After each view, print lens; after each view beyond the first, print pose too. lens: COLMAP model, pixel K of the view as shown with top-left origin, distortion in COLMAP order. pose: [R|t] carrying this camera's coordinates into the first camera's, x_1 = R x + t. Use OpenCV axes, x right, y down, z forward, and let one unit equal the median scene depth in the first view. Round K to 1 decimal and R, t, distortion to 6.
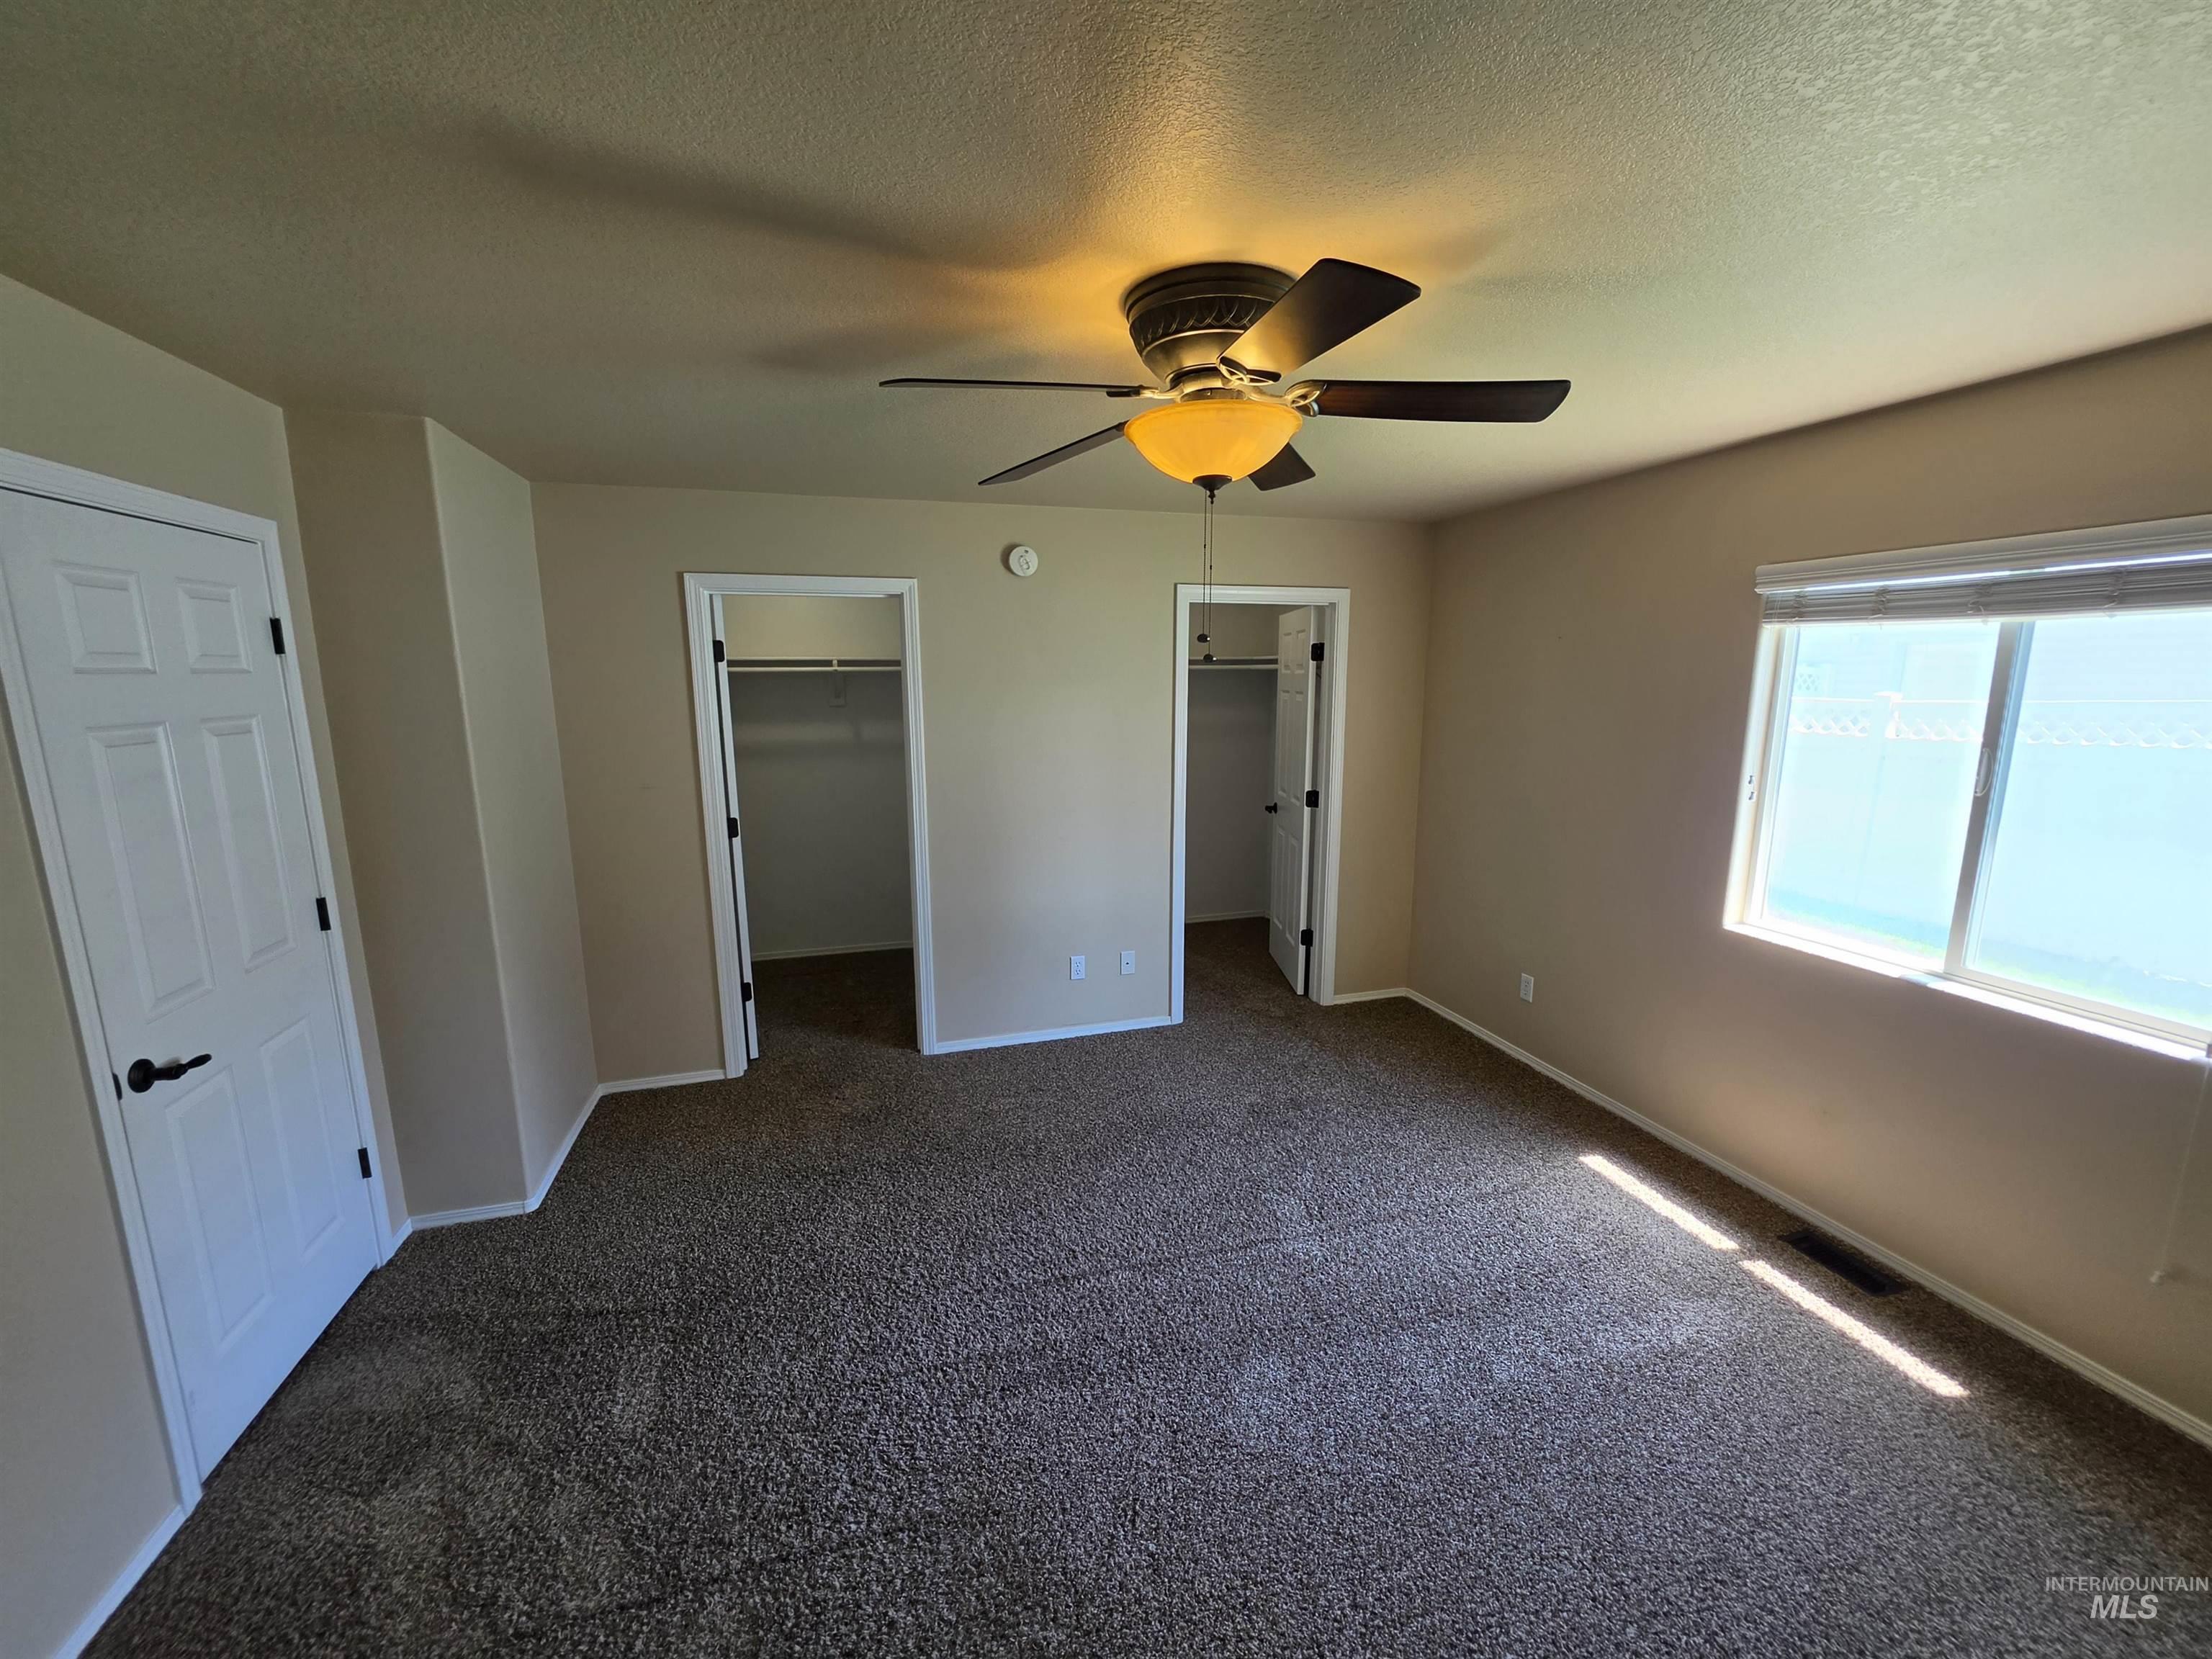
lens RADIAL K [[897.8, 0, 1114.5], [0, 897.8, 842.5], [0, 0, 1]] dist [-0.001568, 0.000295]
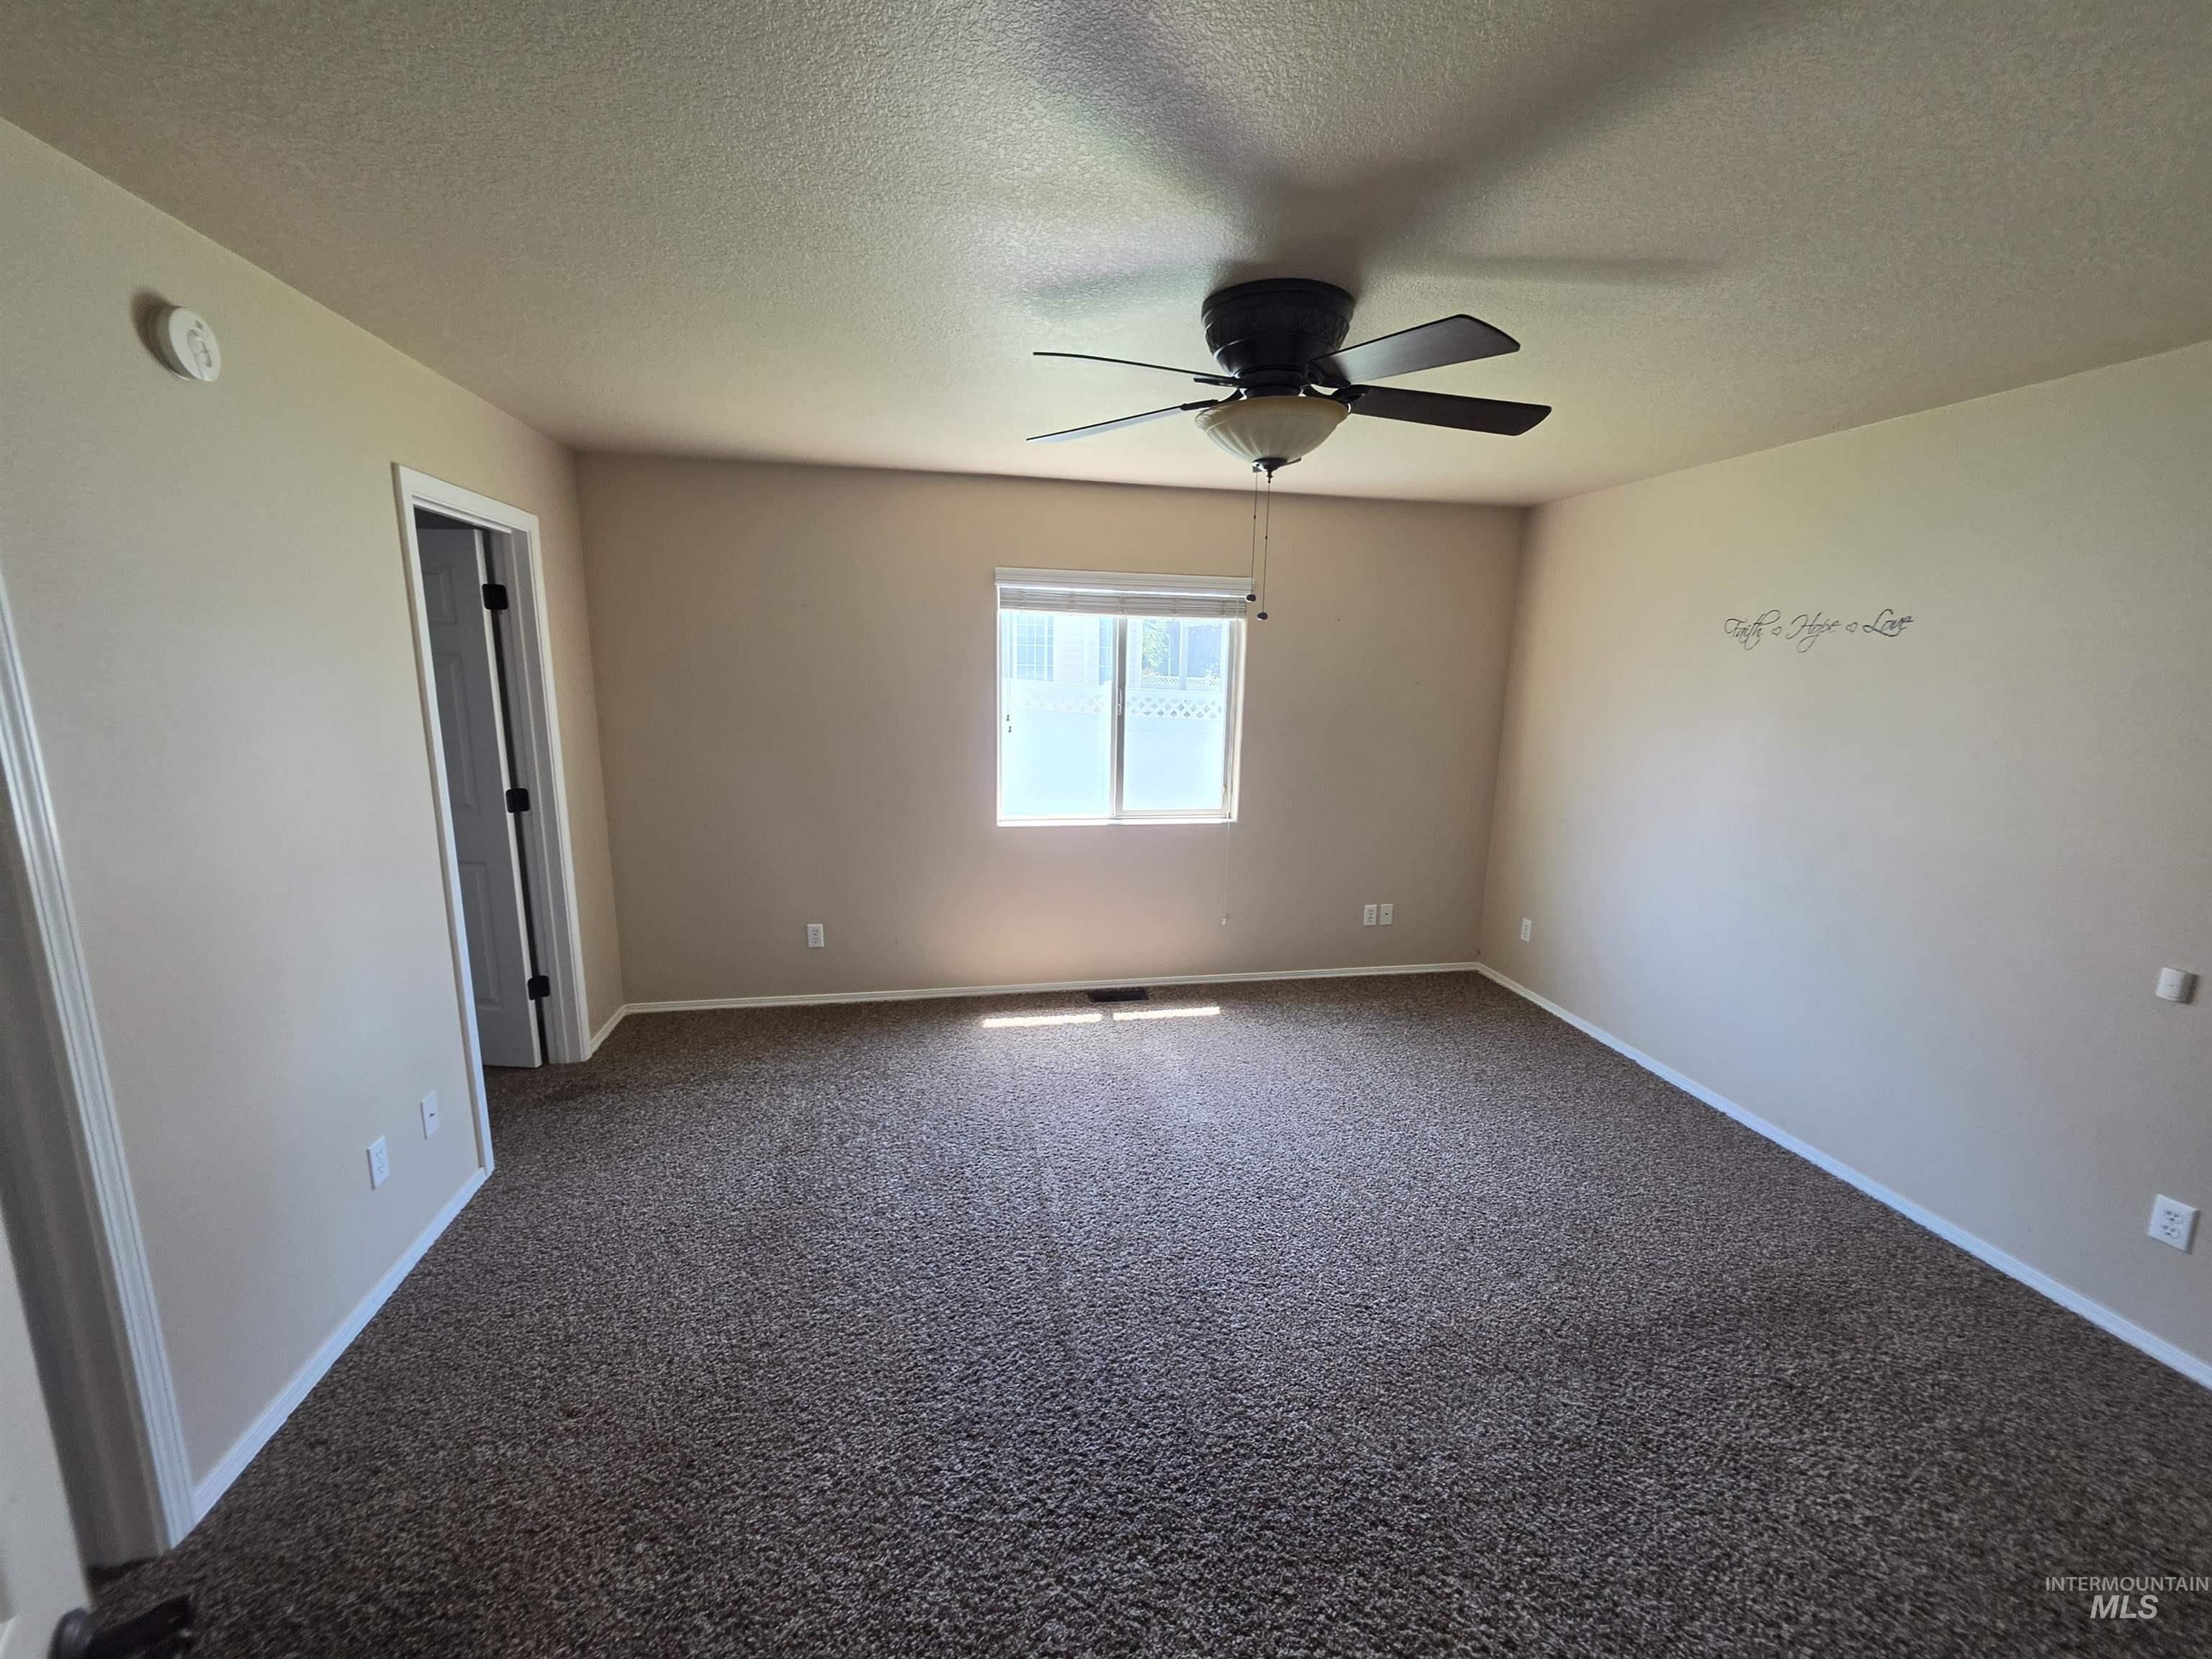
lens RADIAL K [[897.8, 0, 1114.5], [0, 897.8, 842.5], [0, 0, 1]] dist [-0.001568, 0.000295]
pose [[0.088875, -0.192452, 0.977274, -0.657562], [0.161738, 0.970923, 0.176492, -0.094722], [-0.982823, 0.142376, 0.117418, 0.639924]]
